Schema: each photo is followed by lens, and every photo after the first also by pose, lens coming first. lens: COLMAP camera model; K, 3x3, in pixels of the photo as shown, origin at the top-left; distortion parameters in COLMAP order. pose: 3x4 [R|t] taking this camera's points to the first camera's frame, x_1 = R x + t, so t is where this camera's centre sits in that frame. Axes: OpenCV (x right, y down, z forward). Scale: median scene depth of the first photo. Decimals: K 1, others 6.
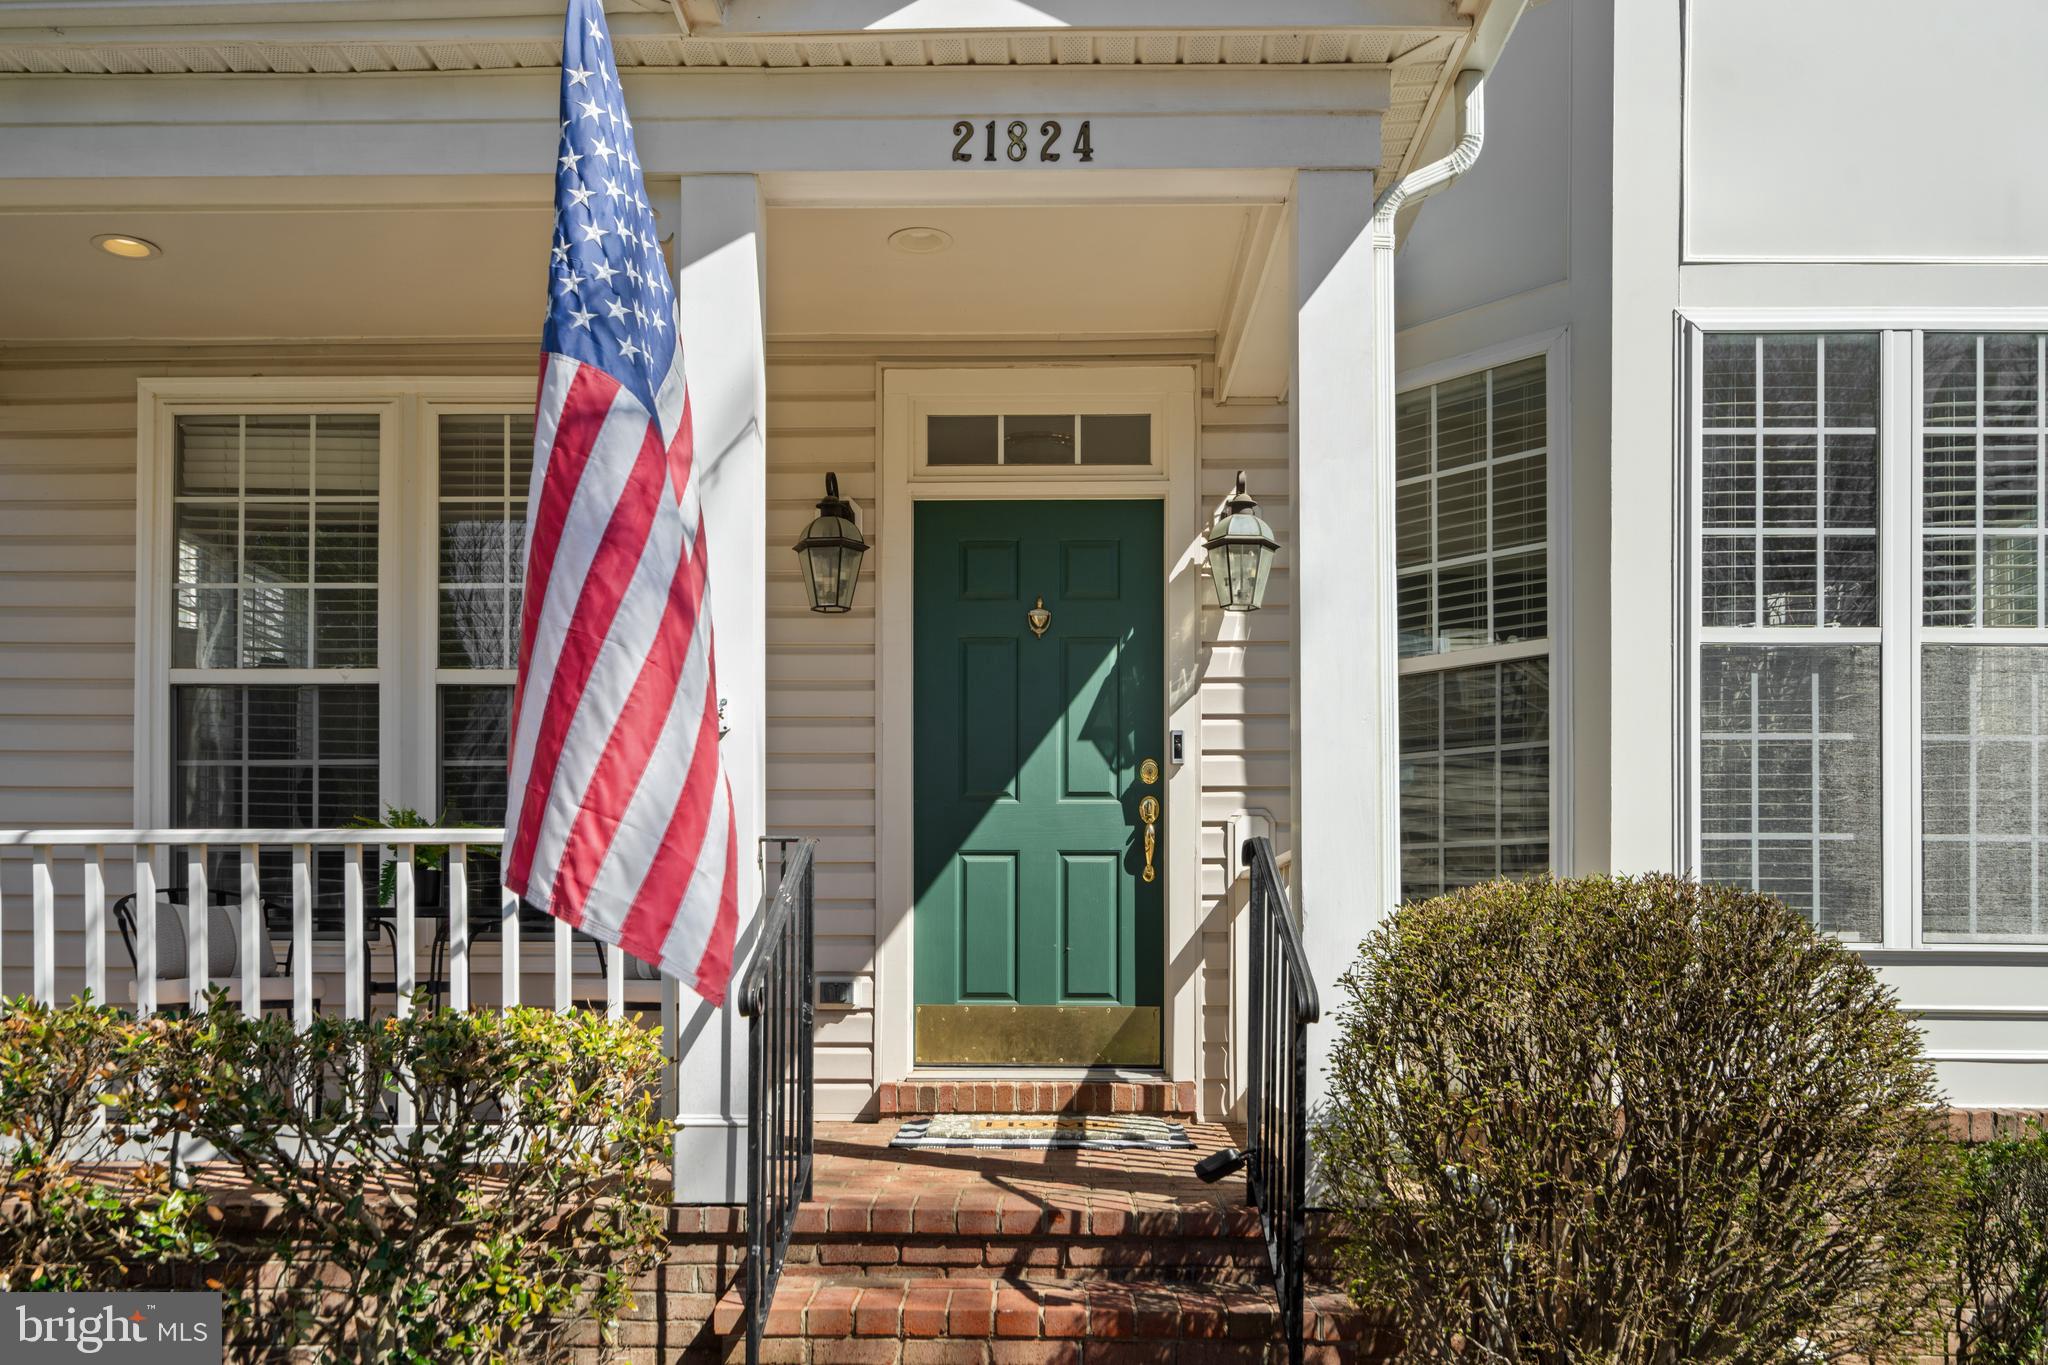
lens RADIAL K [[1738.3, 0, 1033.7], [0, 1738.3, 879.8], [0, 0, 1]] dist [0.004195, 0.002907]
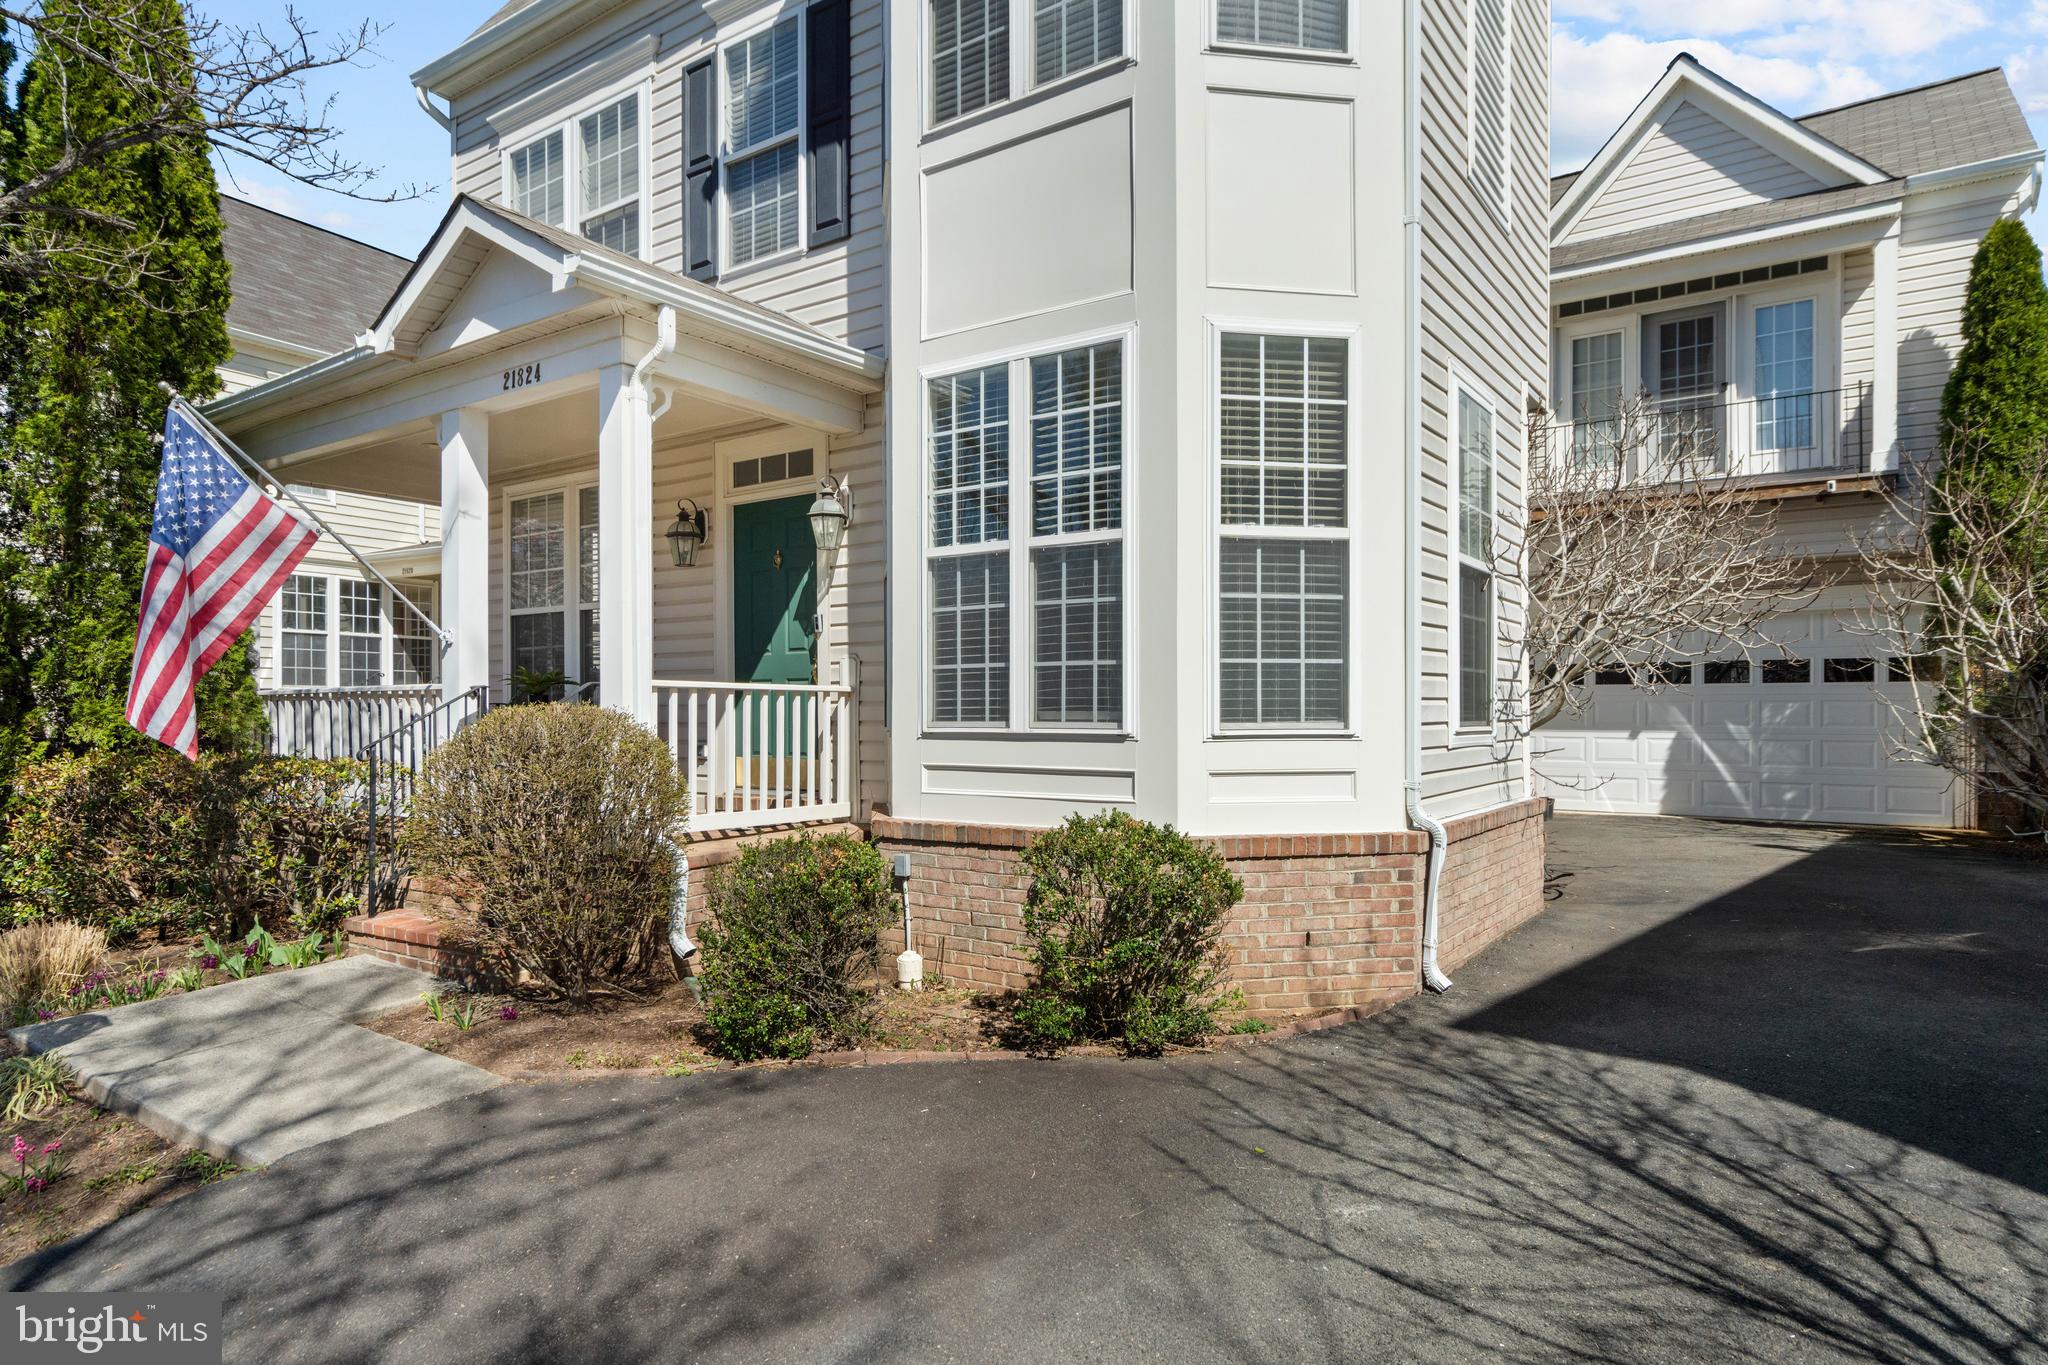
lens RADIAL K [[1183.5, 0, 1024.0], [0, 1183.5, 682.5], [0, 0, 1]] dist [0.005300, 0.002447]
pose [[0.829209, -0.019840, -0.558586, 1.089003], [0.024107, 0.999709, 0.000278, -0.007258], [0.558418, -0.013696, 0.829447, 0.058346]]
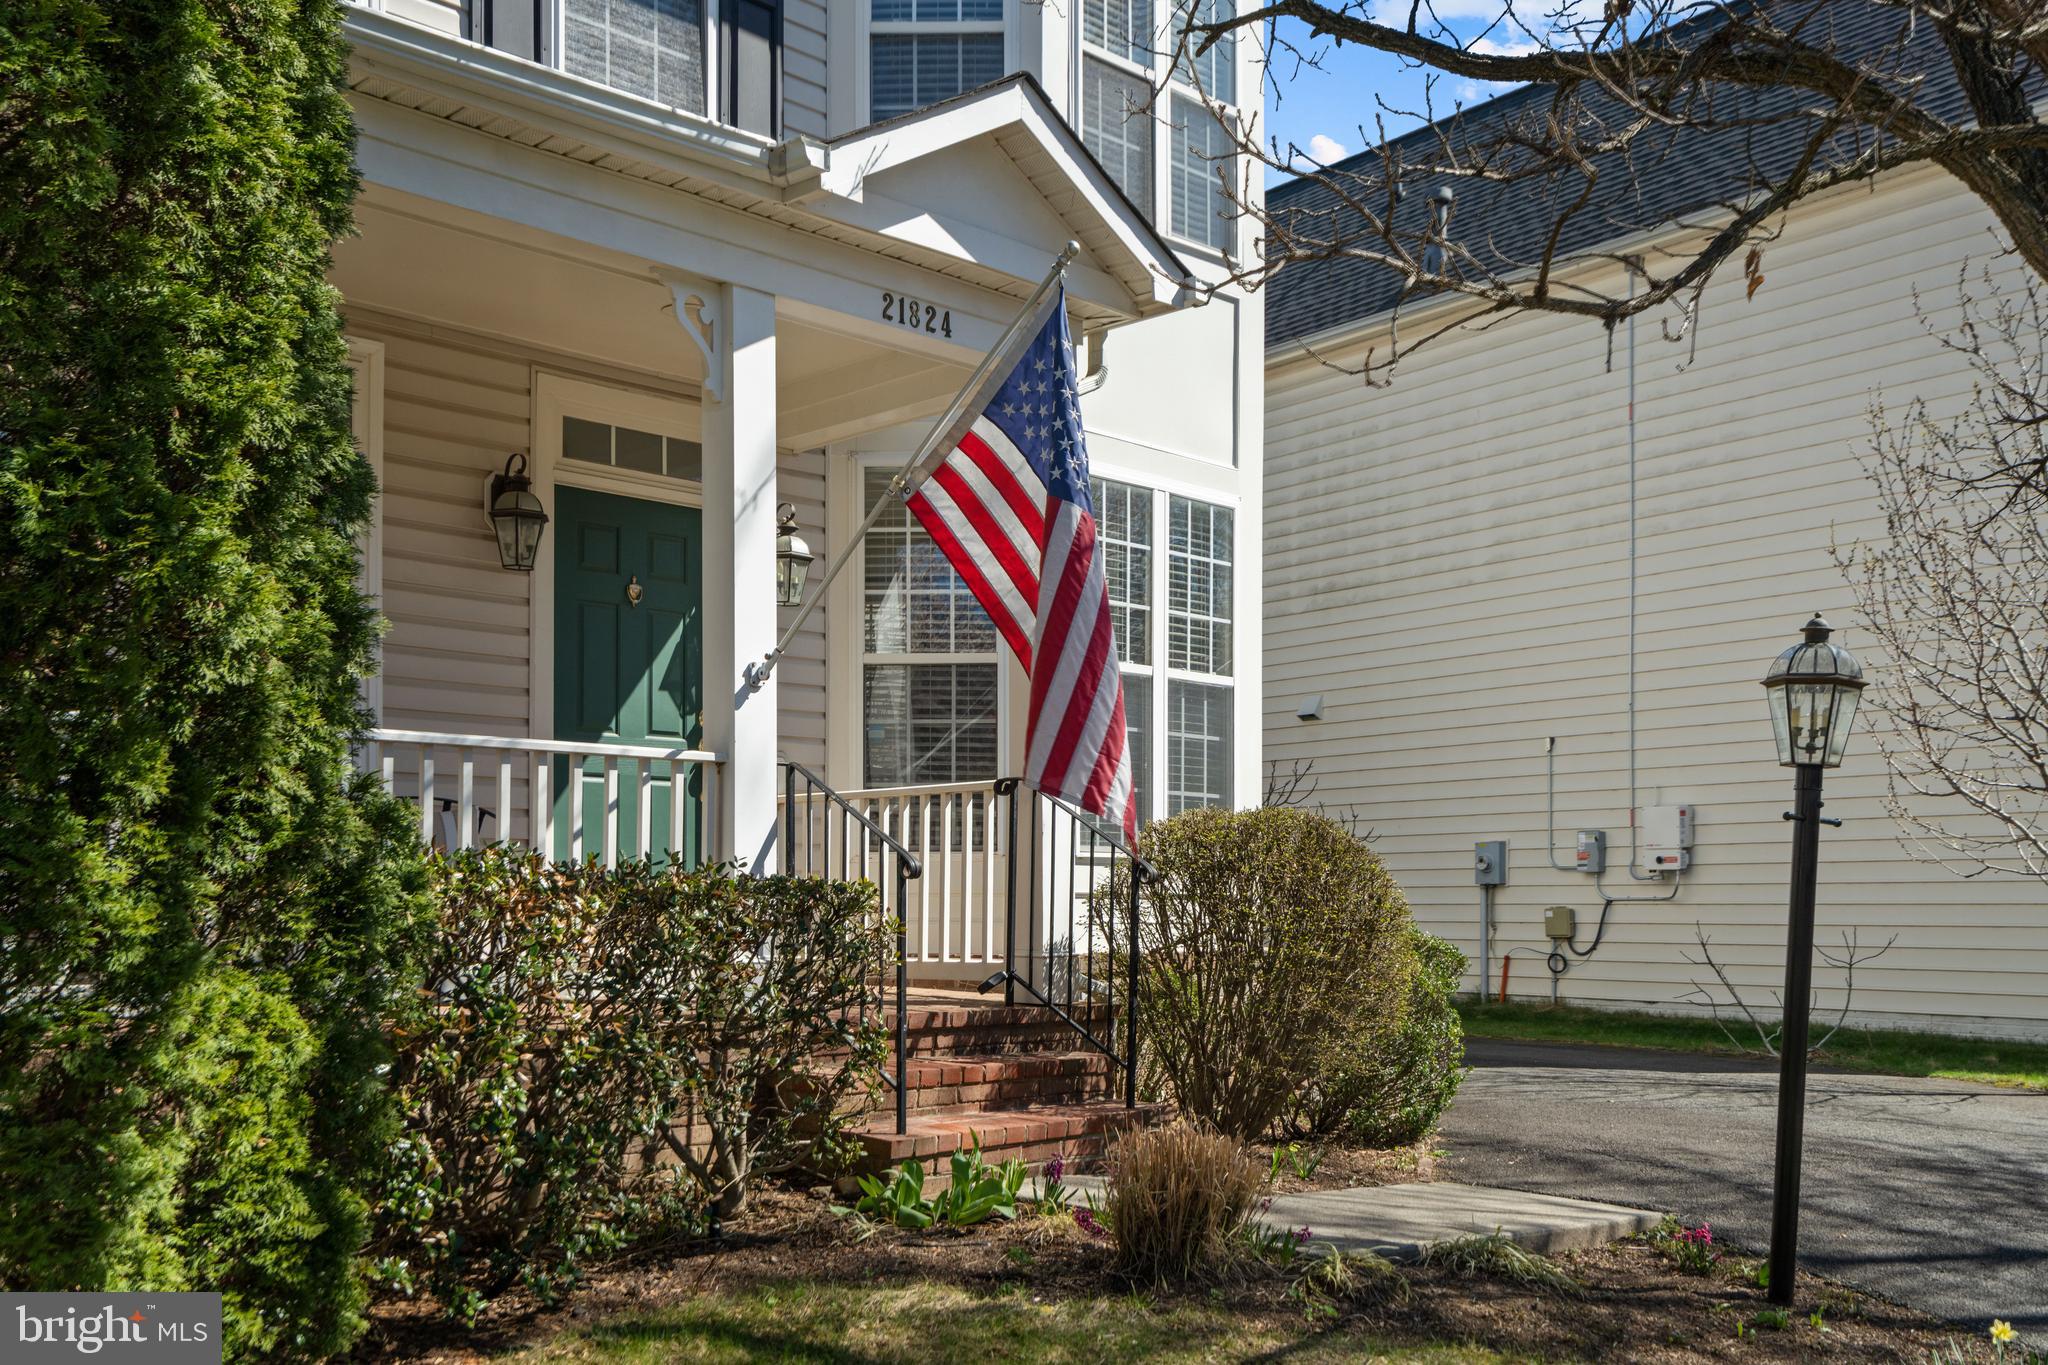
lens RADIAL K [[1890.5, 0, 1018.0], [0, 1890.5, 827.8], [0, 0, 1]] dist [-0.006394, -0.003723]
pose [[0.699246, 0.024221, 0.714470, -0.870775], [-0.026040, 0.999626, -0.008403, 0.028454], [-0.714406, -0.012729, 0.699615, -0.177677]]
